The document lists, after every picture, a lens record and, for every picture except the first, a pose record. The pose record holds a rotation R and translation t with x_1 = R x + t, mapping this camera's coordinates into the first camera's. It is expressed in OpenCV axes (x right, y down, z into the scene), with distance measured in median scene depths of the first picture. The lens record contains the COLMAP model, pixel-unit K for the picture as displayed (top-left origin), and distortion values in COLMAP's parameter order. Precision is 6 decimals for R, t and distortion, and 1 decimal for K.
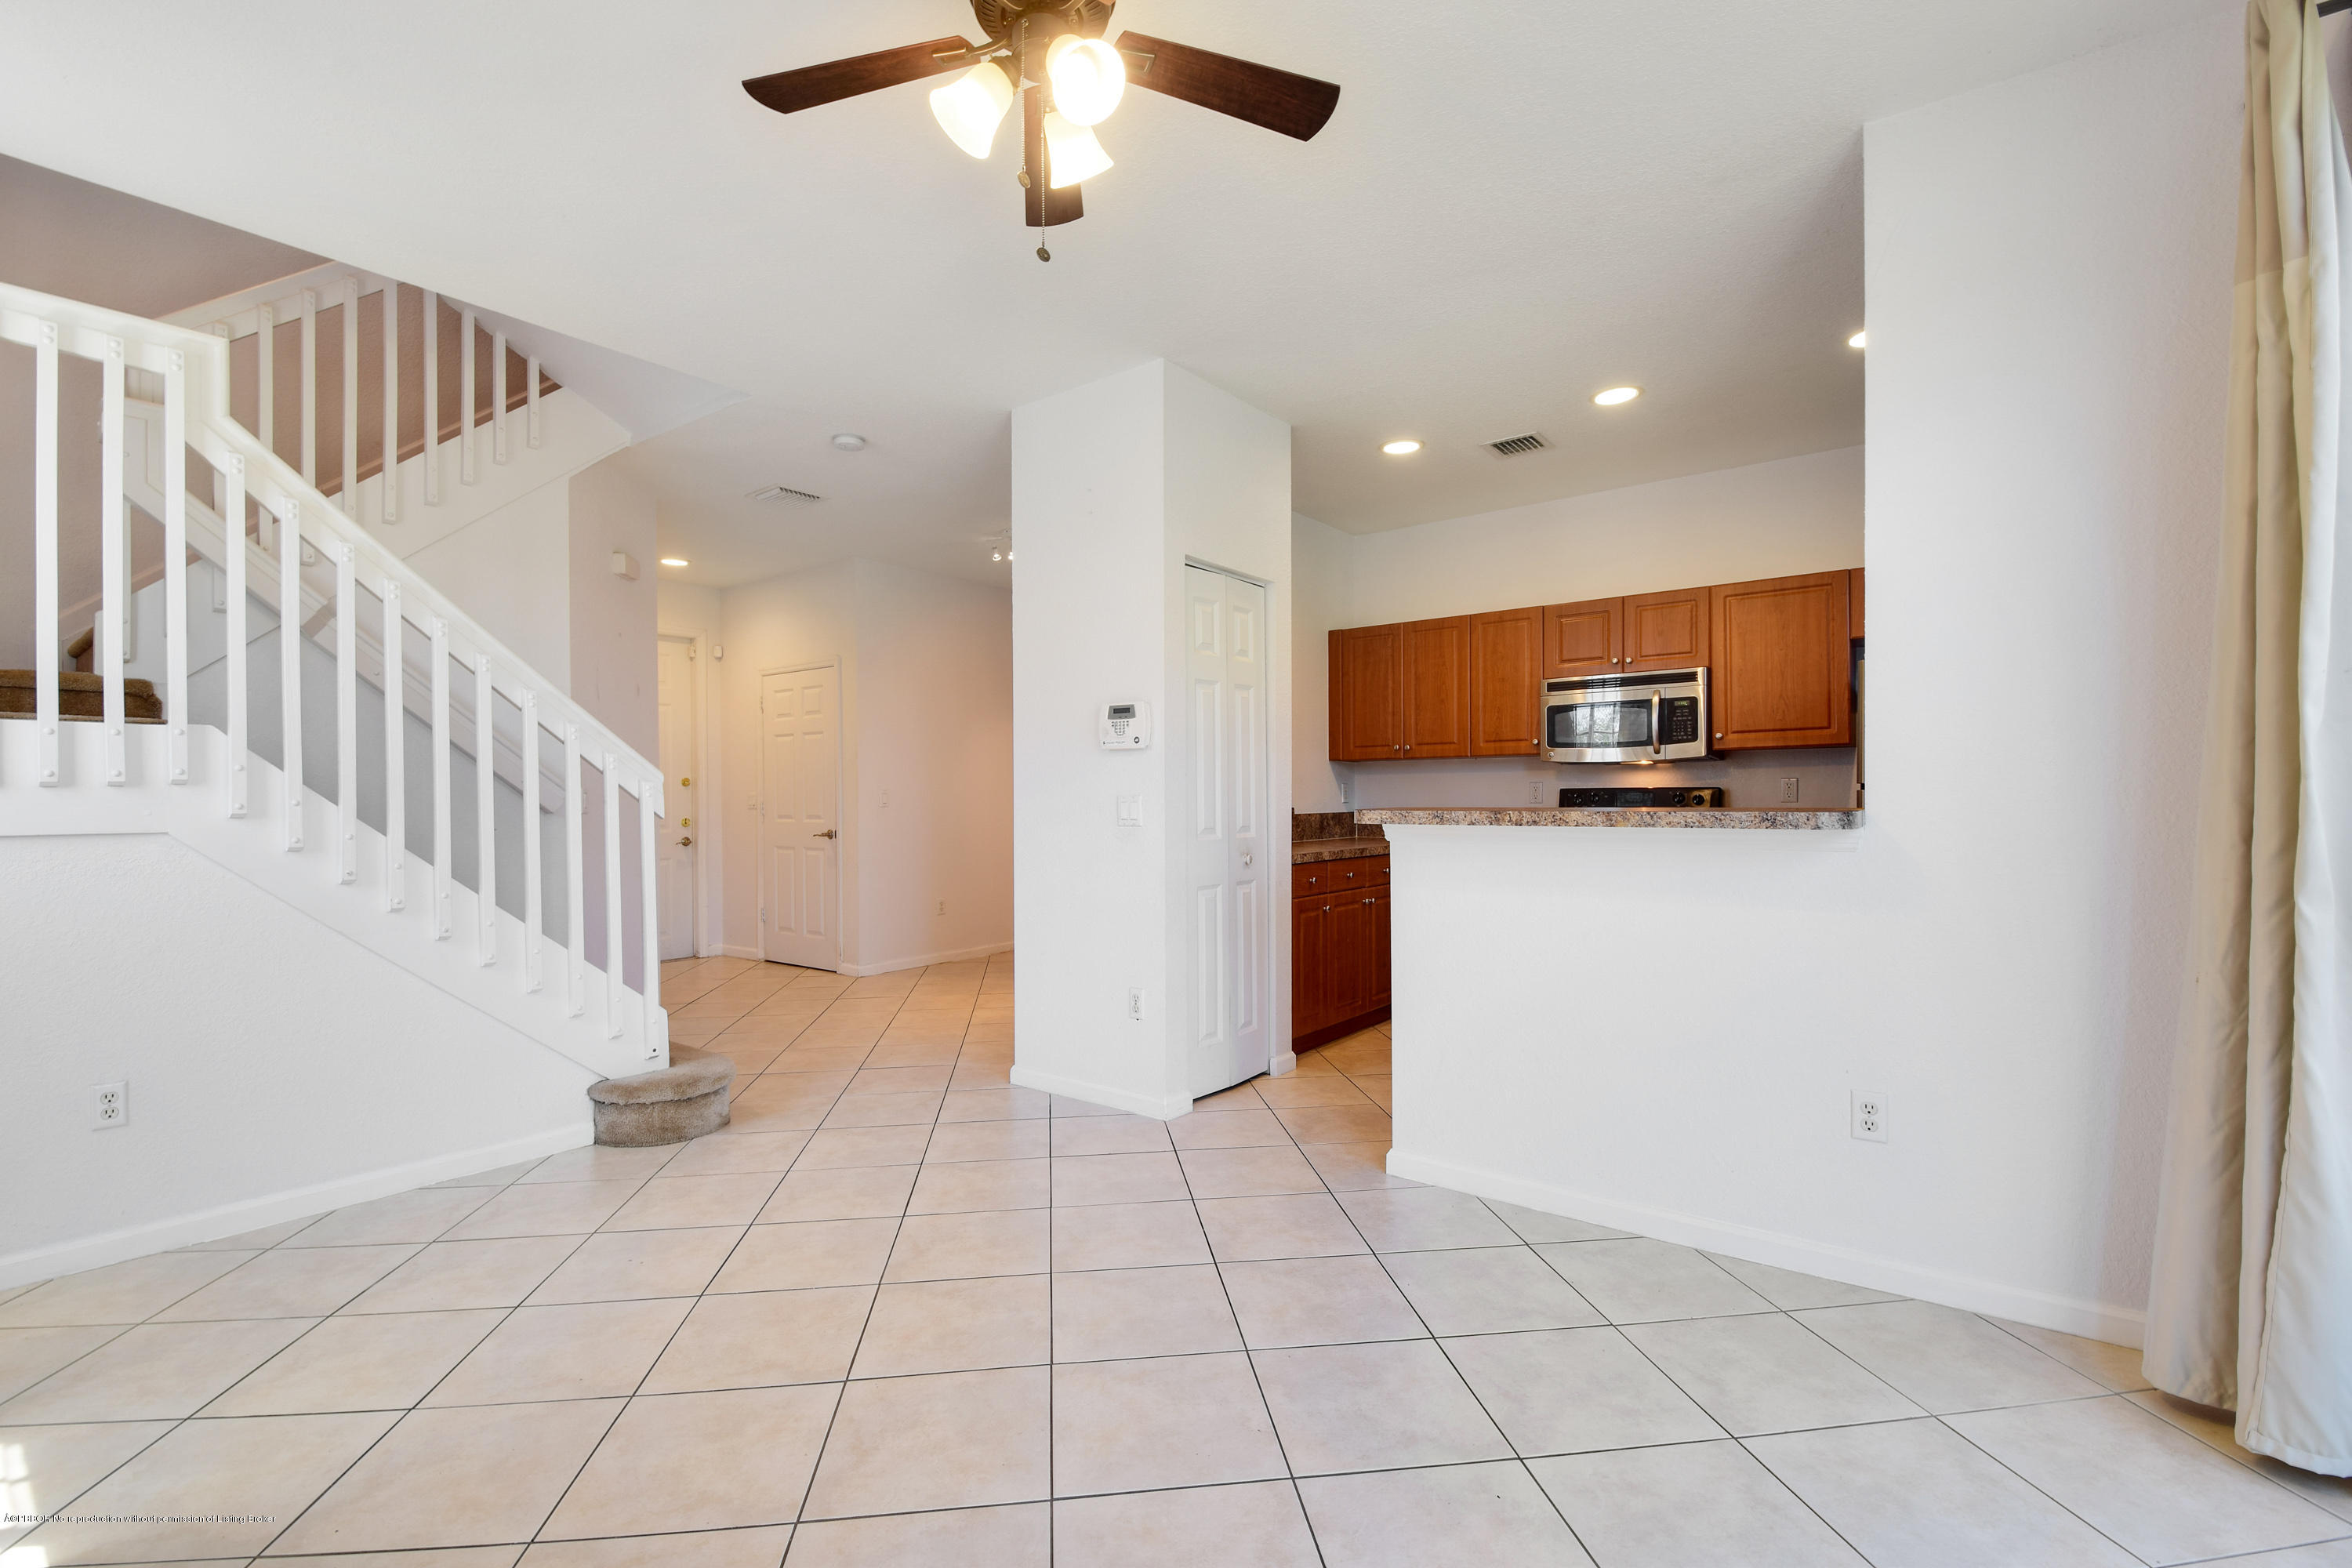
lens RADIAL K [[996.3, 0, 1133.0], [0, 996.3, 796.4], [0, 0, 1]] dist [-0.013840, -0.000297]
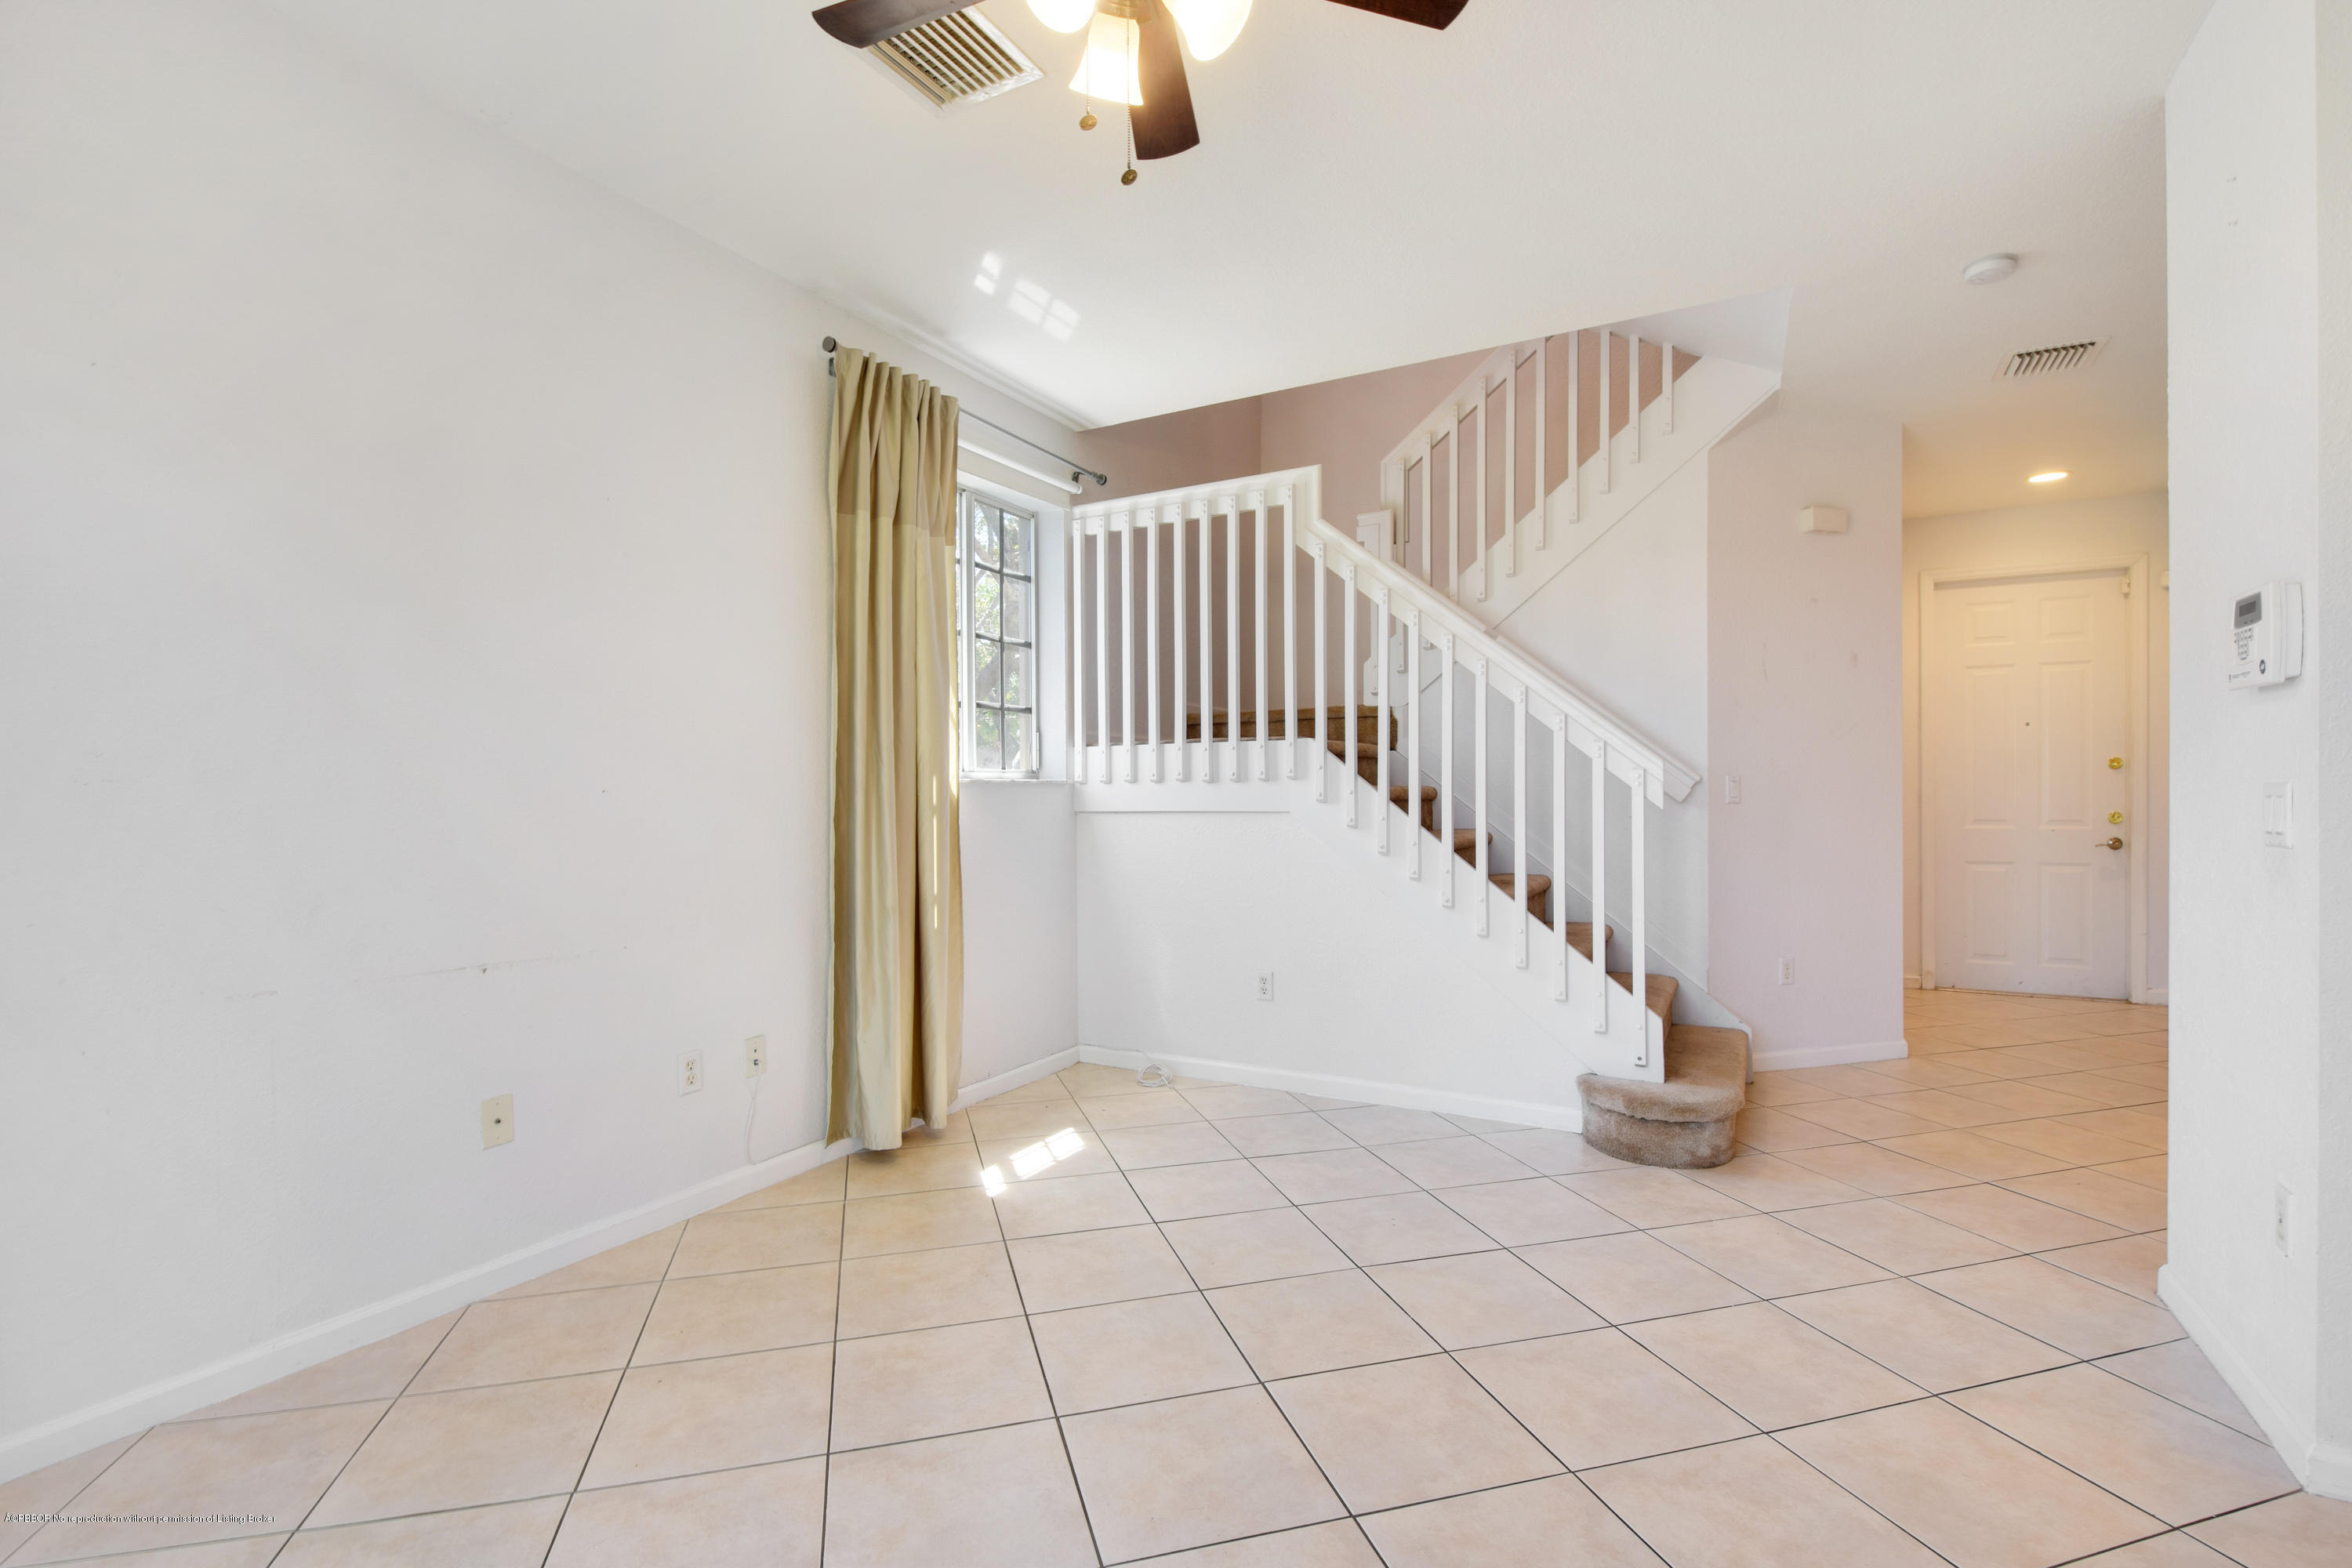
lens RADIAL K [[1023.1, 0, 1183.7], [0, 1023.1, 797.6], [0, 0, 1]] dist [-0.011889, 0.000060]
pose [[0.197460, 0.010696, -0.980253, 0.310927], [0.004665, 0.999919, 0.011850, -0.001713], [0.980300, -0.006912, 0.197394, 0.331223]]
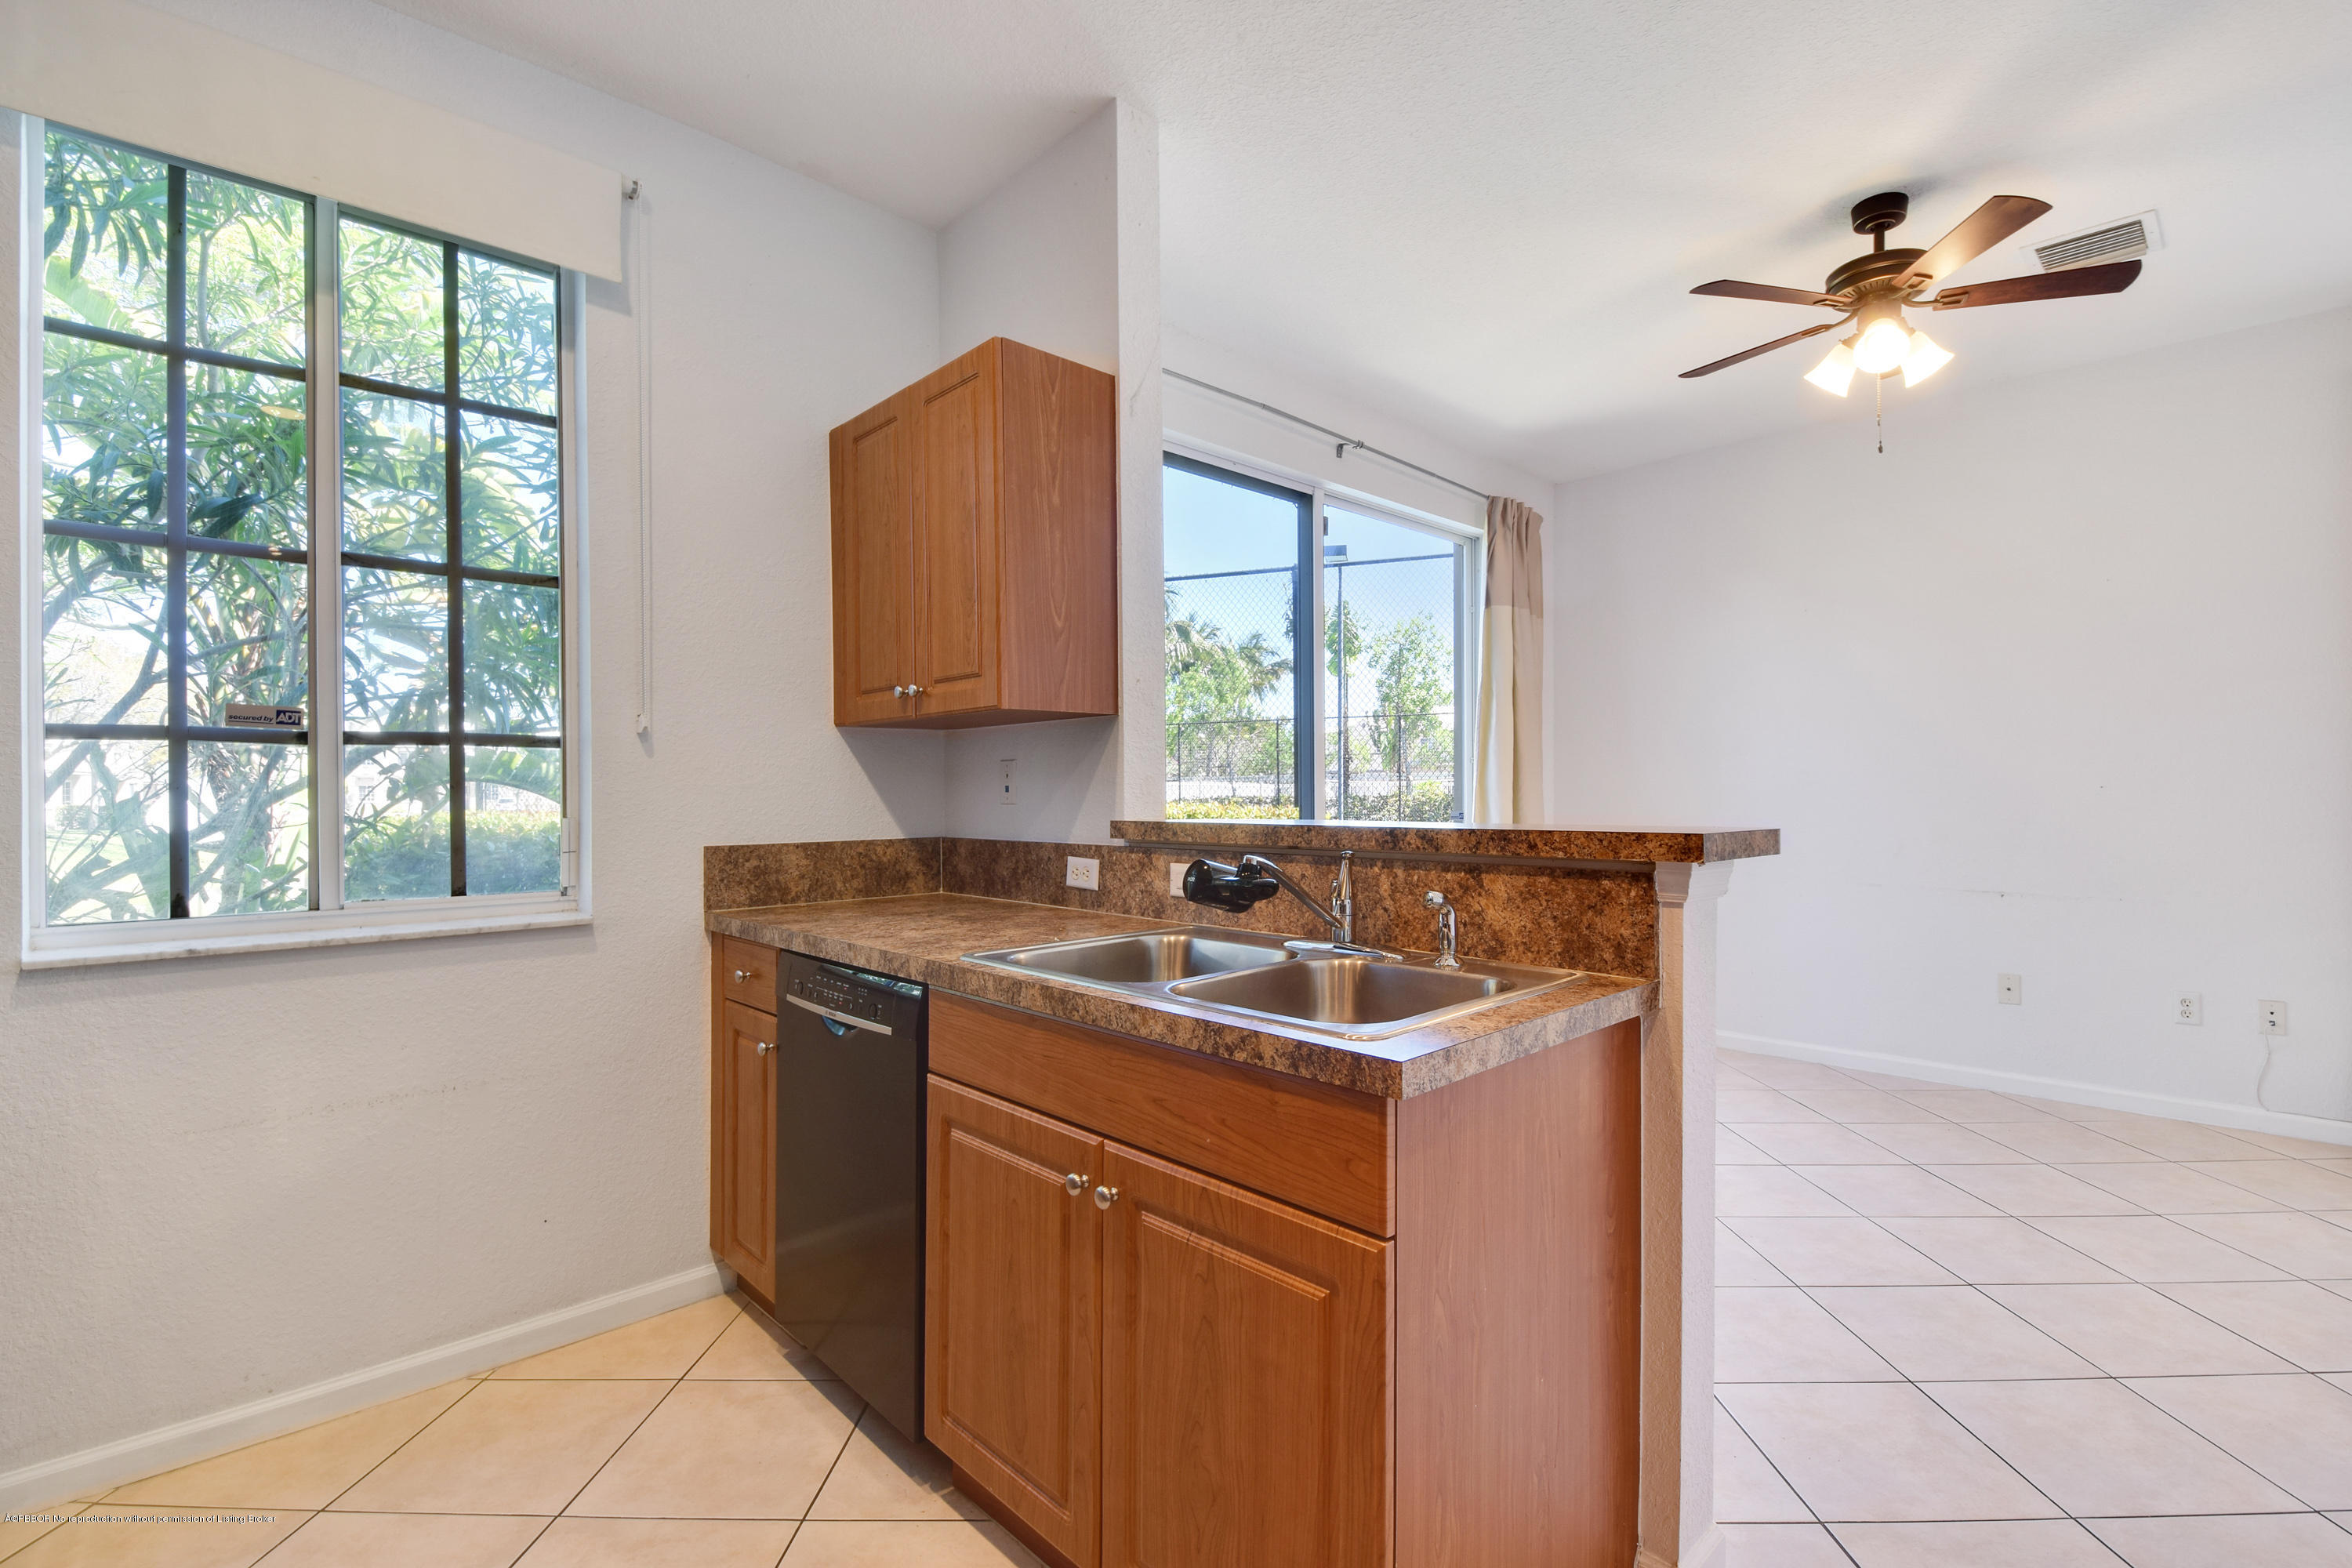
lens RADIAL K [[1023.1, 0, 1183.7], [0, 1023.1, 797.6], [0, 0, 1]] dist [-0.011889, 0.000060]
pose [[-0.993484, 0.017211, 0.112664, 0.318573], [0.017653, 0.999840, 0.002924, -0.005882], [-0.112596, 0.004894, -0.993629, 1.039968]]
